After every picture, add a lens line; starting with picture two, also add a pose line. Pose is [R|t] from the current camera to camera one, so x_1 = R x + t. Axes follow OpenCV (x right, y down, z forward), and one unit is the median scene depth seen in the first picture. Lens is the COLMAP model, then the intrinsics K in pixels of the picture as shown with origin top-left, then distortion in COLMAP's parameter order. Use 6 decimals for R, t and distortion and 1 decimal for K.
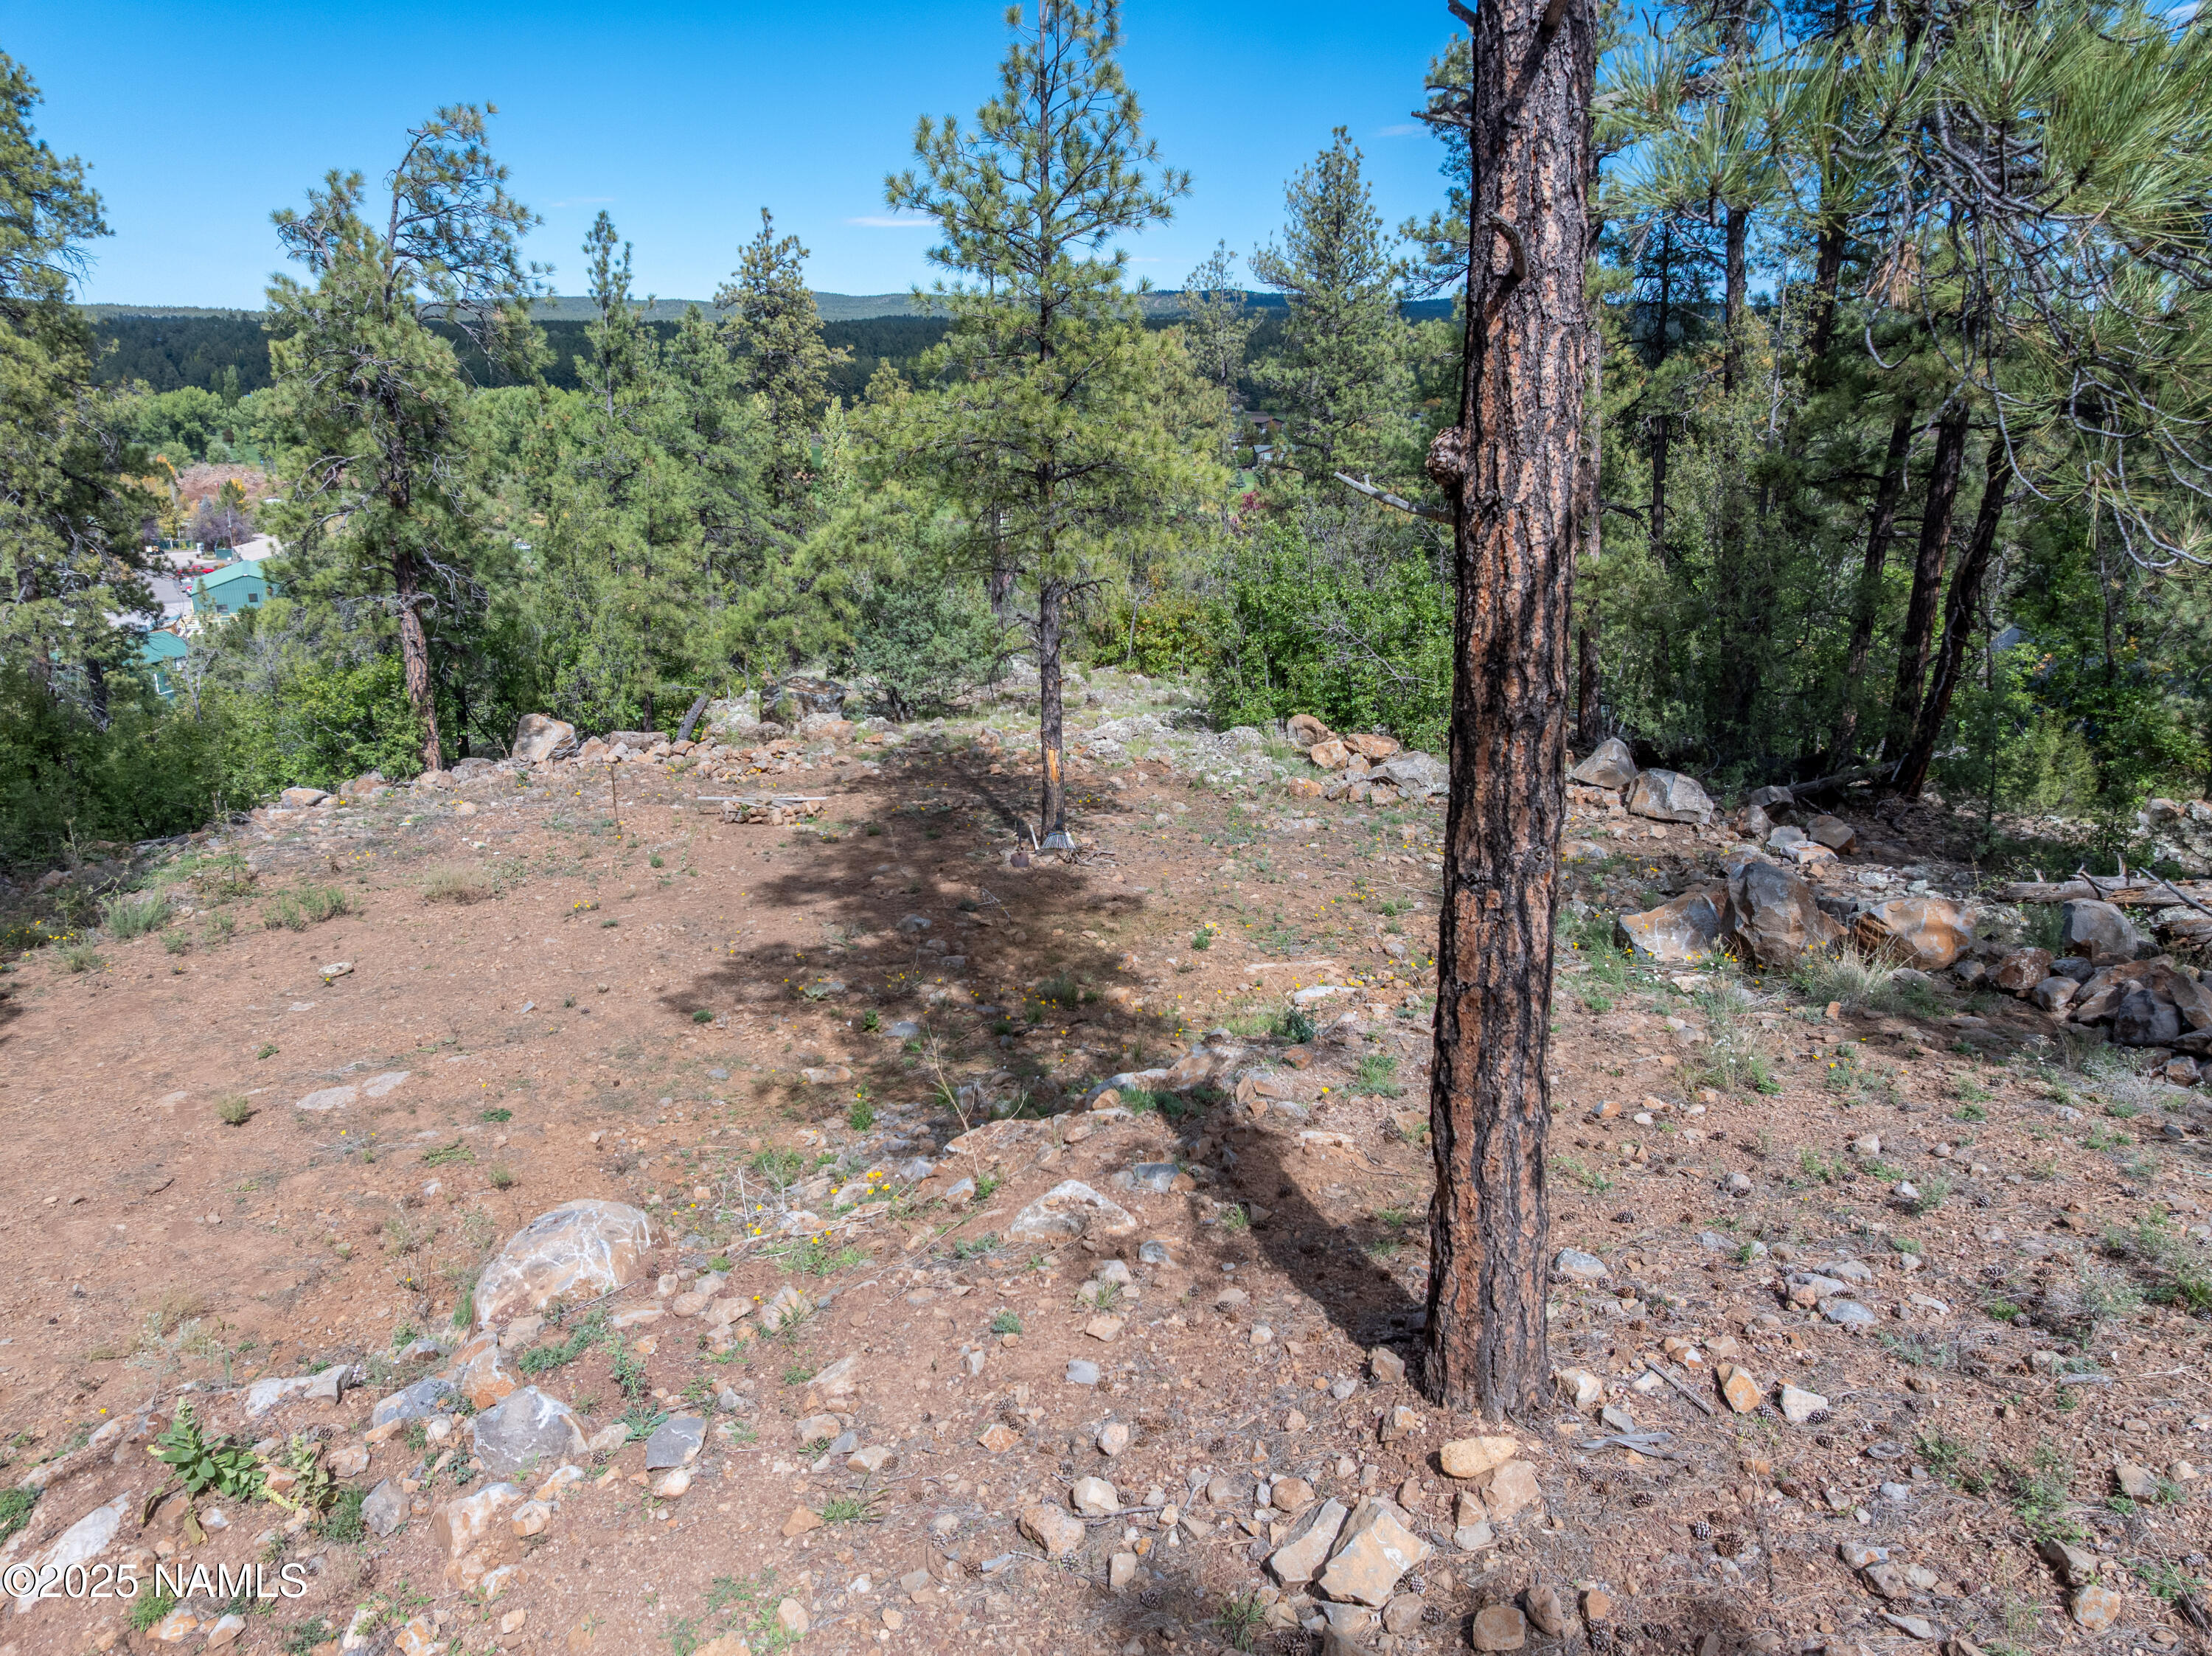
lens RADIAL K [[1567.3, 0, 1106.0], [0, 1567.3, 828.0], [0, 0, 1]] dist [-0.069712, 0.042815]
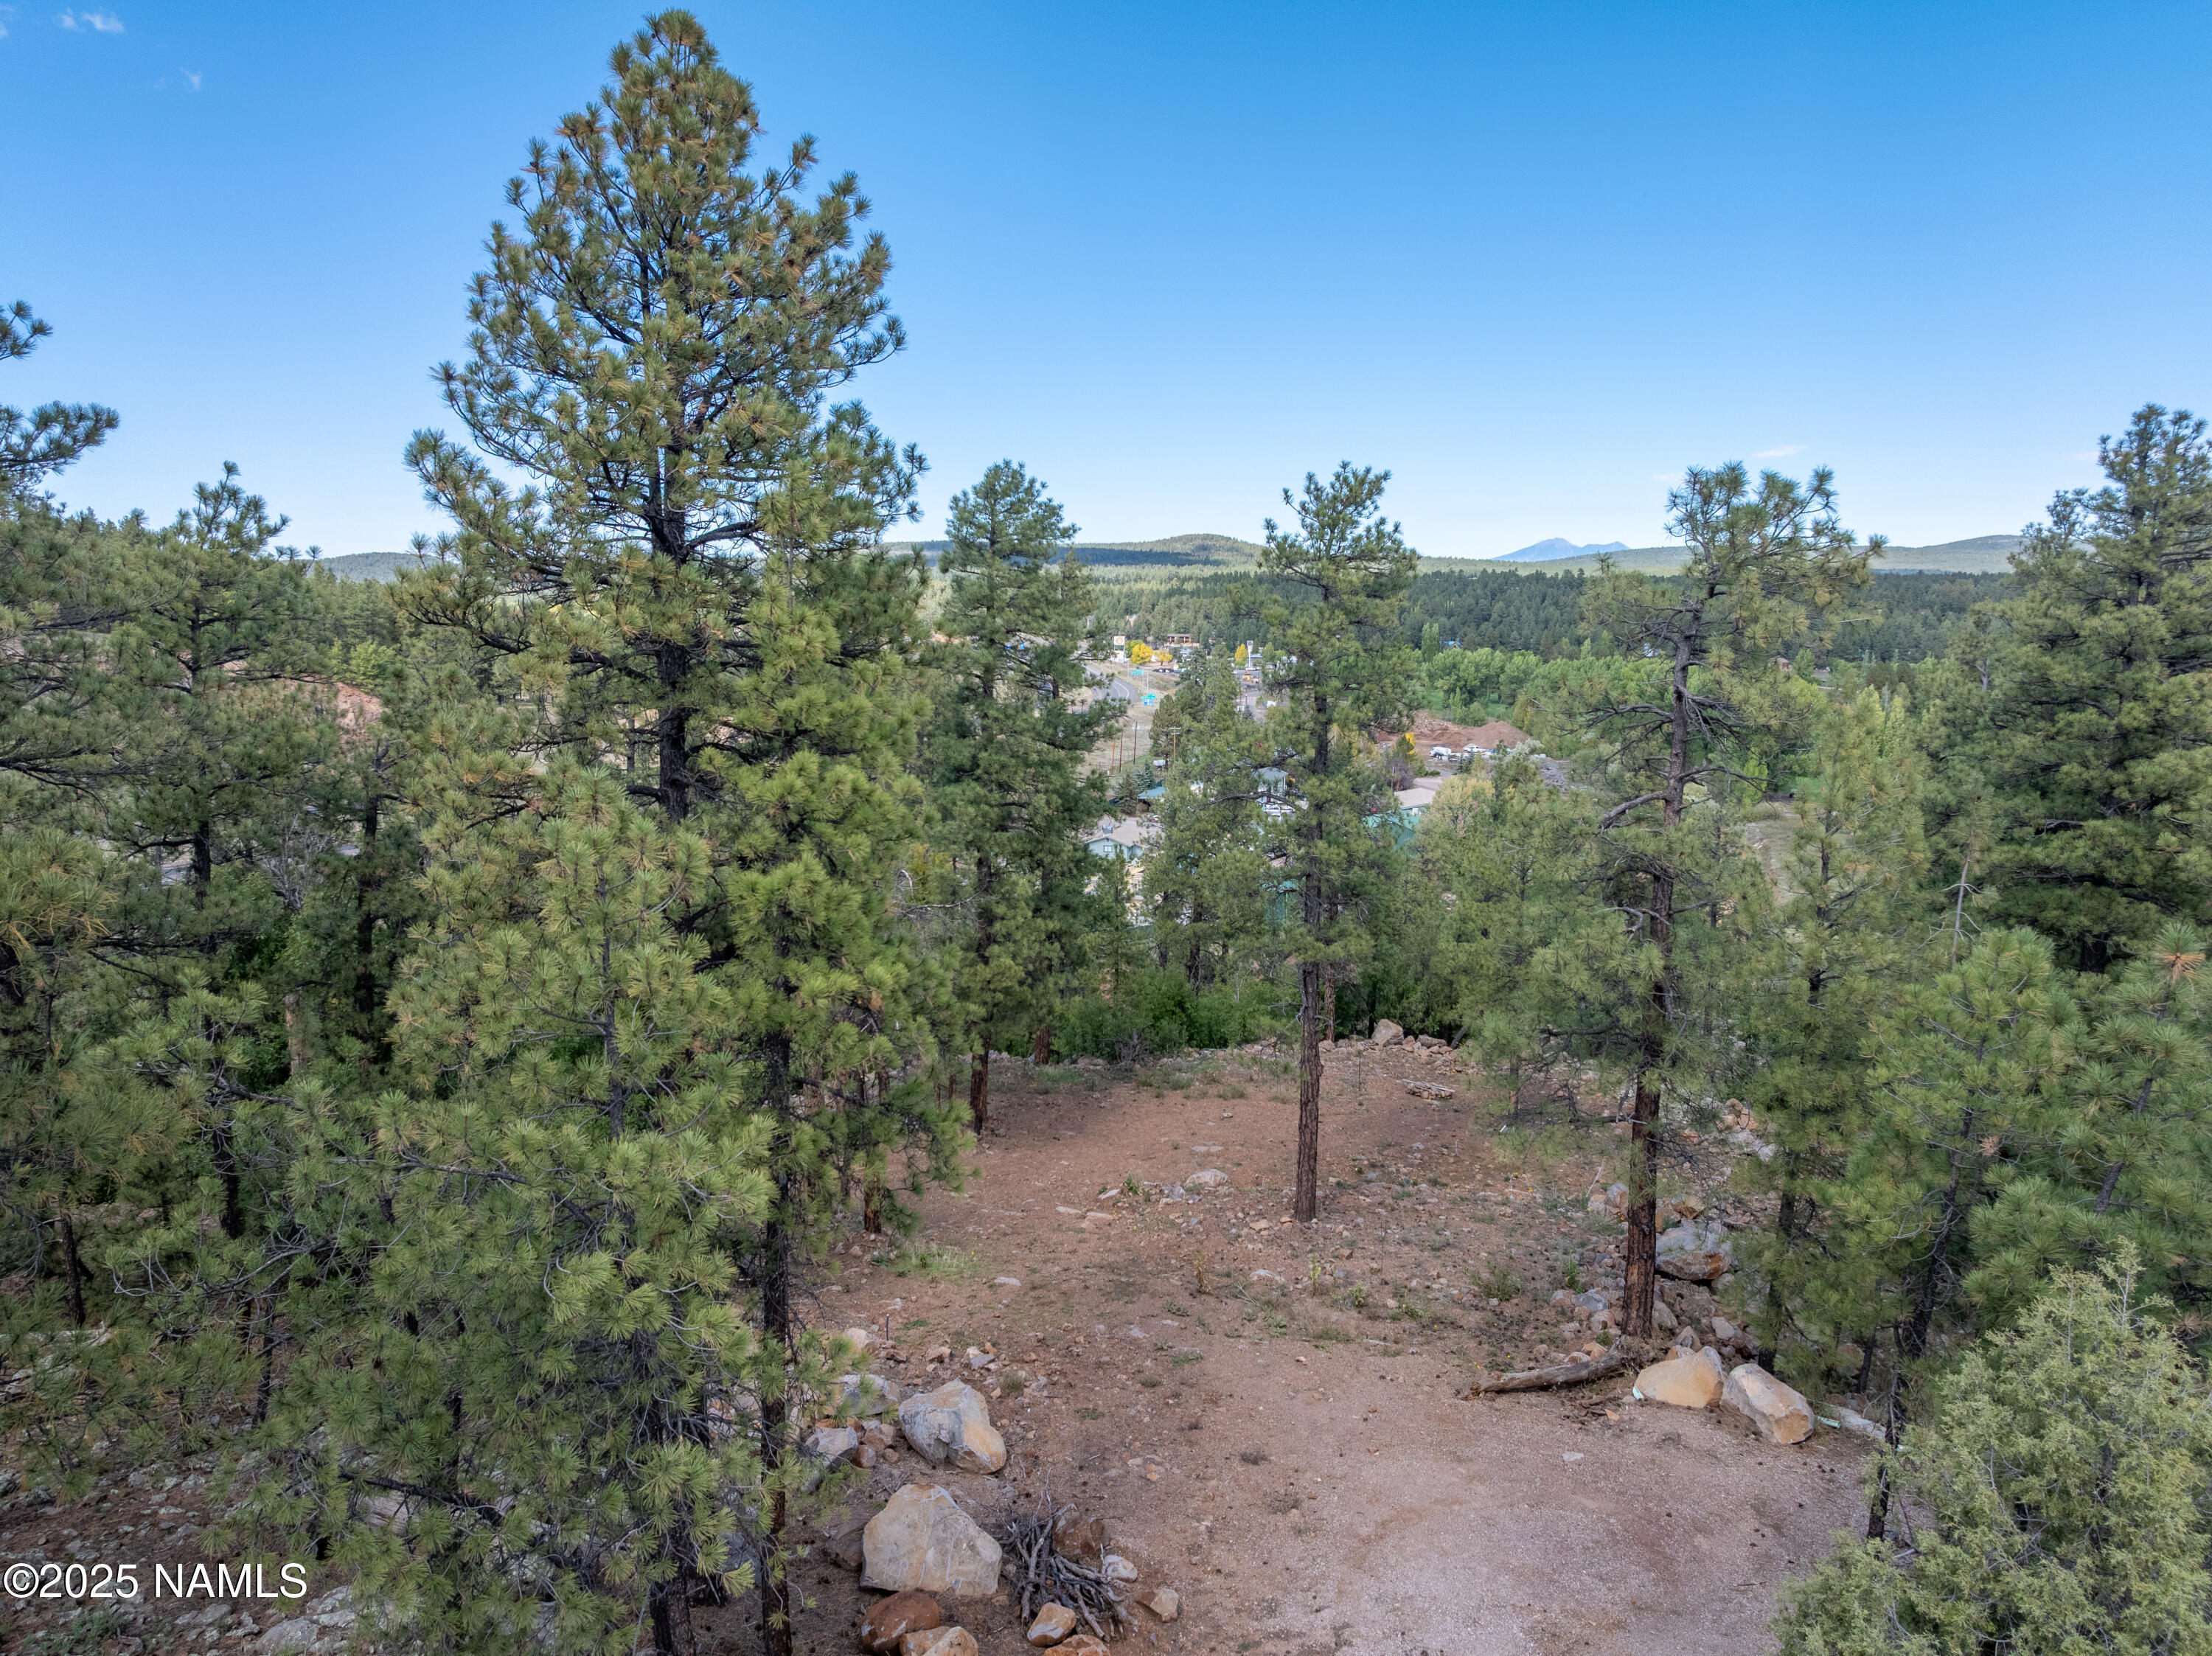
lens RADIAL K [[1554.4, 0, 1109.4], [0, 1554.4, 821.5], [0, 0, 1]] dist [-0.036459, -0.009378]
pose [[0.755569, 0.092849, -0.648456, 0.700096], [-0.191125, 0.978080, -0.082649, -0.098944], [0.626568, 0.186383, 0.756753, -0.867275]]
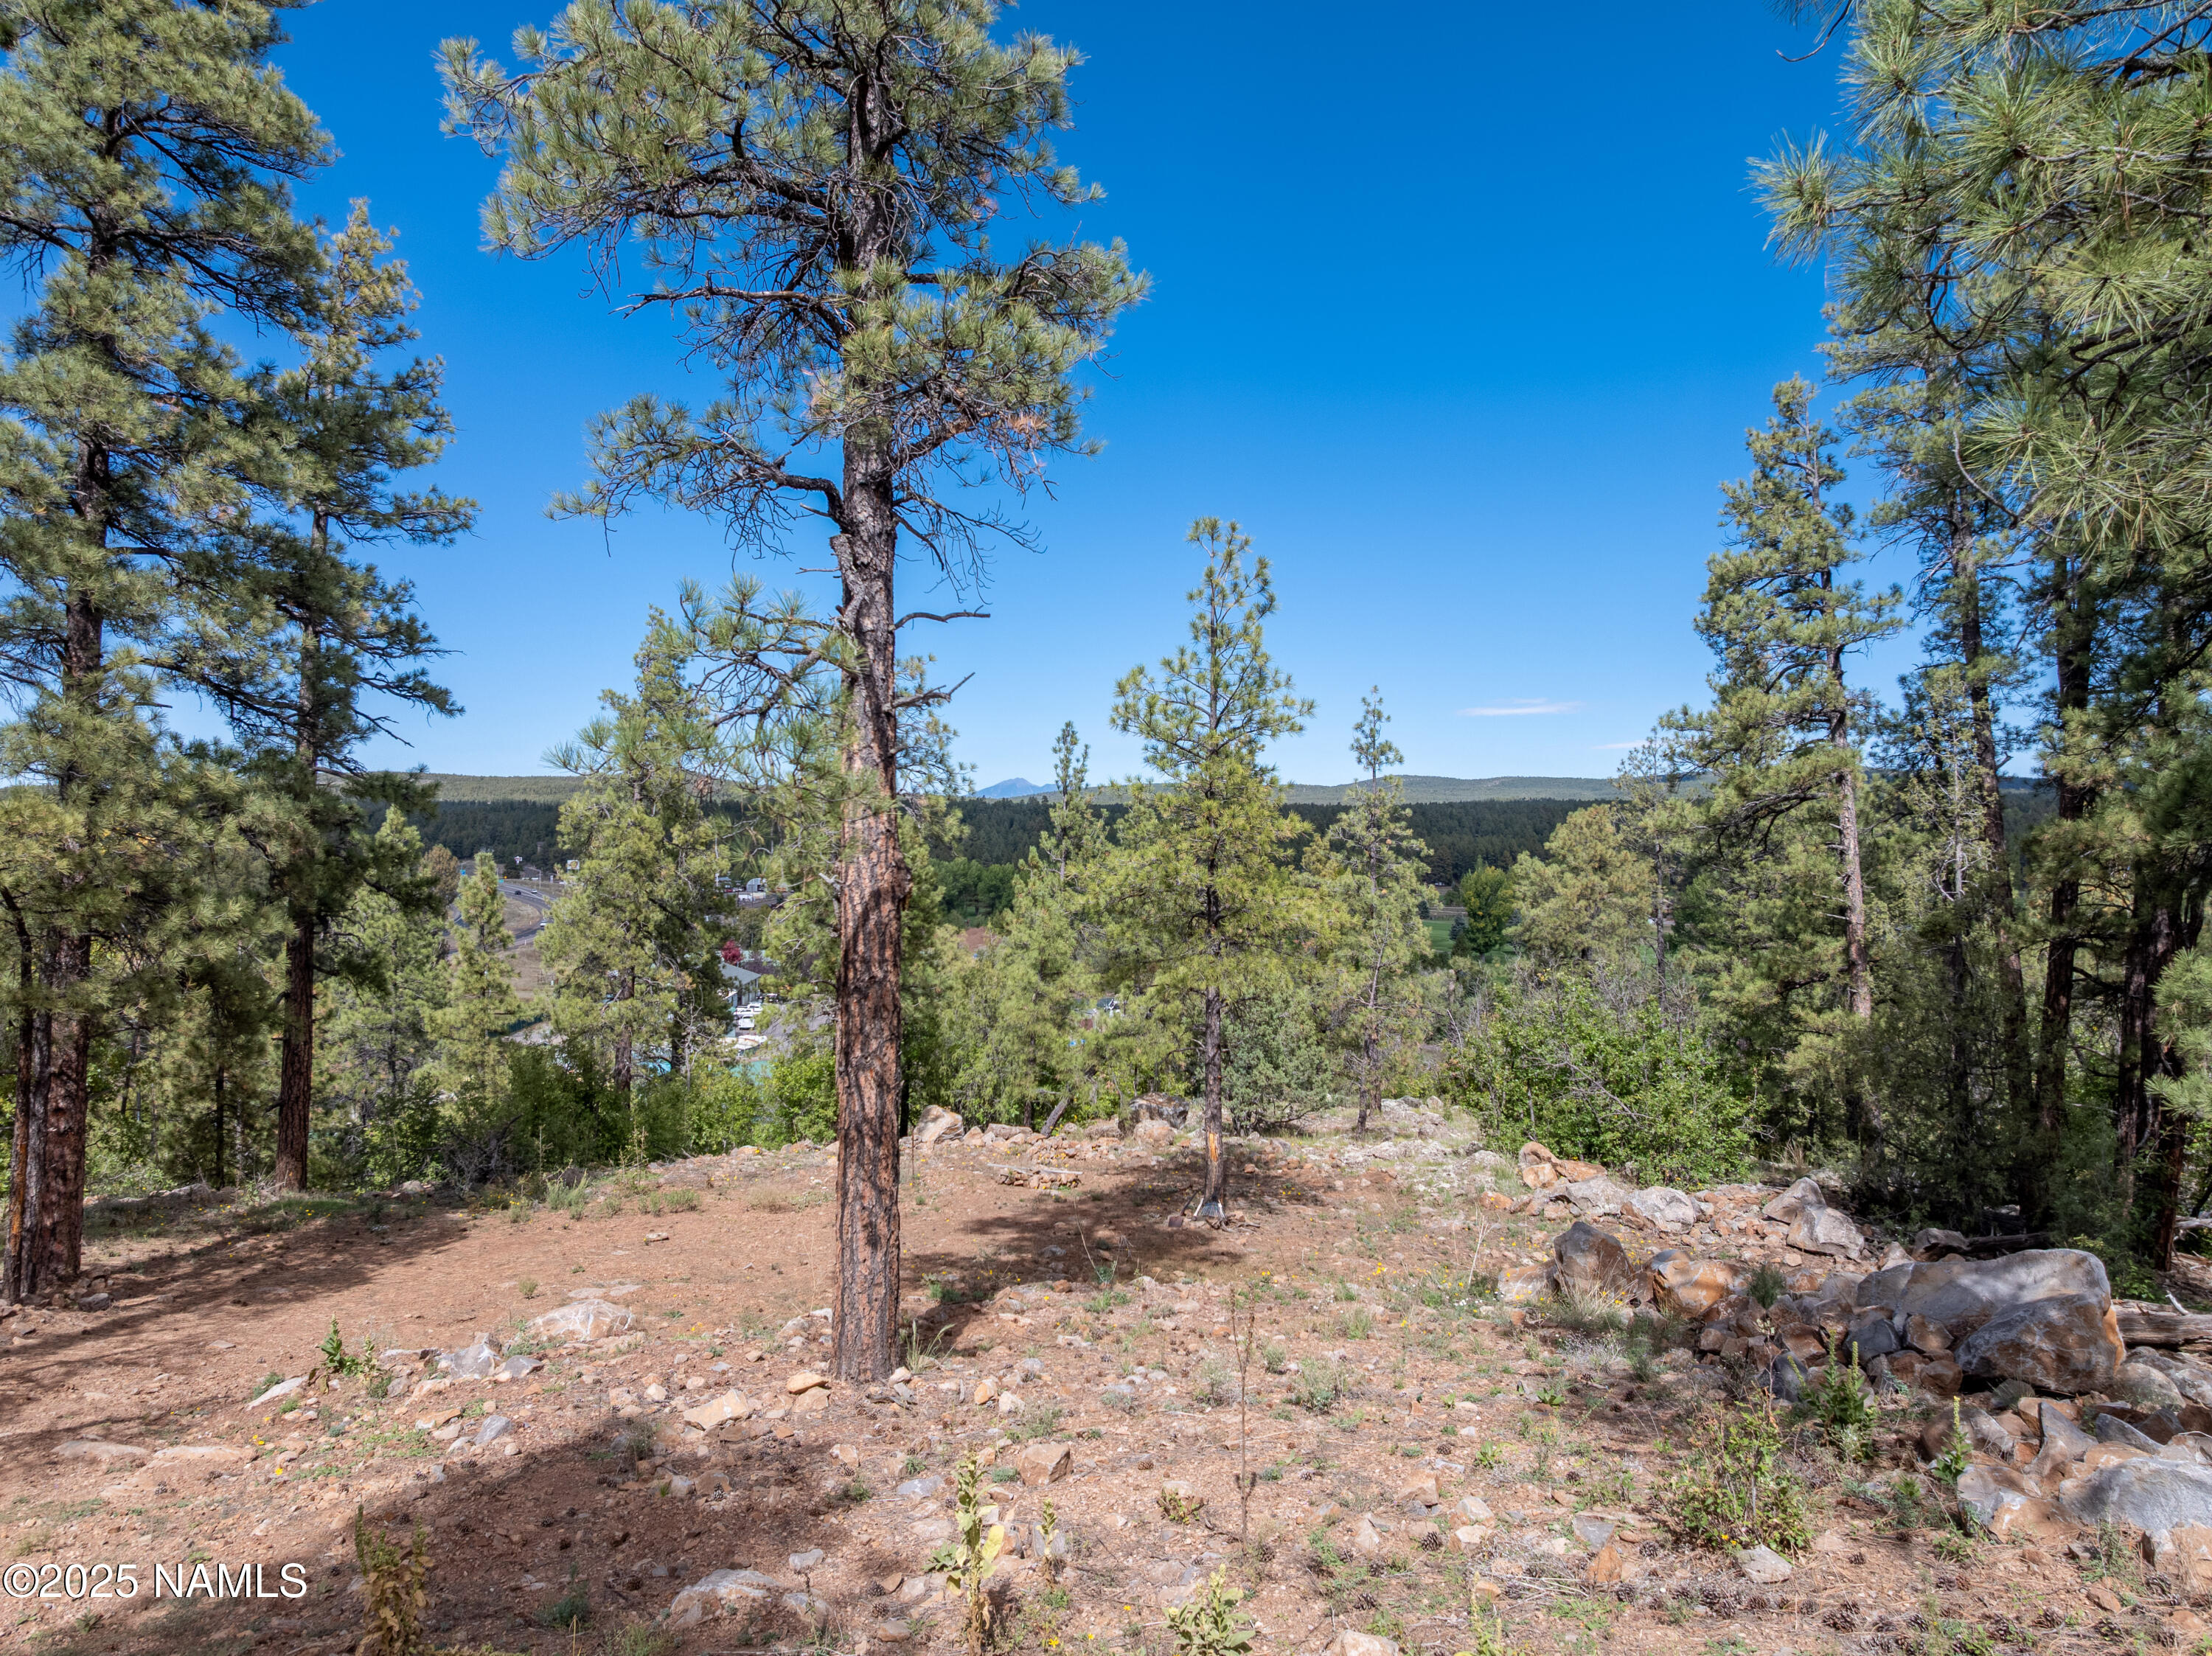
lens RADIAL K [[1558.4, 0, 1109.3], [0, 1558.4, 818.2], [0, 0, 1]] dist [-0.047540, 0.017709]
pose [[0.929402, -0.006799, -0.369006, 0.248413], [-0.104776, 0.953833, -0.281469, 0.047831], [0.353883, 0.300261, 0.885782, -0.142041]]
